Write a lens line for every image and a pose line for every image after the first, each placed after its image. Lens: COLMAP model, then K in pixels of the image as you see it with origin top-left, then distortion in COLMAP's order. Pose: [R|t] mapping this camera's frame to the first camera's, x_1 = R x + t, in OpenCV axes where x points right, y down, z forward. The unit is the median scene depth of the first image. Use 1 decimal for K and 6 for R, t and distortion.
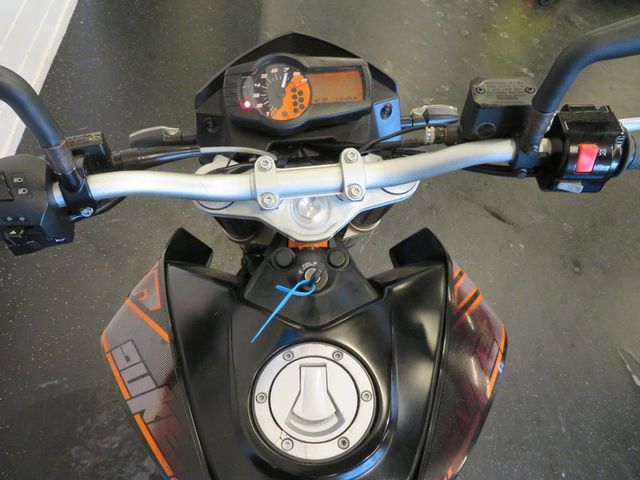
lens RADIAL K [[454.7, 0, 320.0], [0, 454.7, 240.0], [0, 0, 1]] dist [-0.002985, -0.000148]
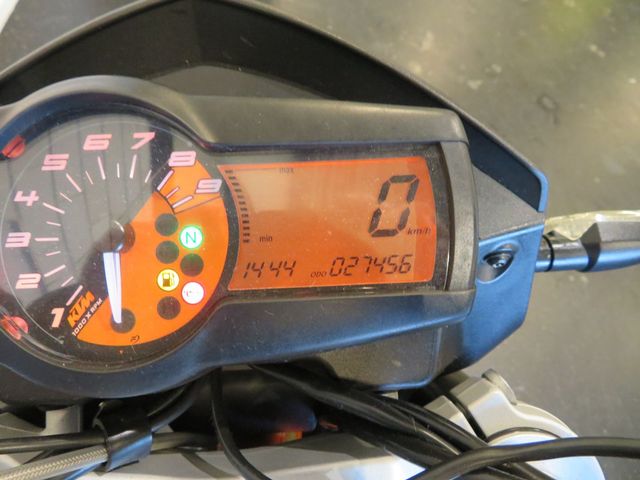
lens RADIAL K [[454.7, 0, 320.0], [0, 454.7, 240.0], [0, 0, 1]] dist [-0.002985, -0.000148]
pose [[0.997715, 0.055921, -0.037915, 0.038325], [-0.053019, 0.995874, 0.073645, -0.343301], [0.041877, -0.071467, 0.996564, 0.746537]]
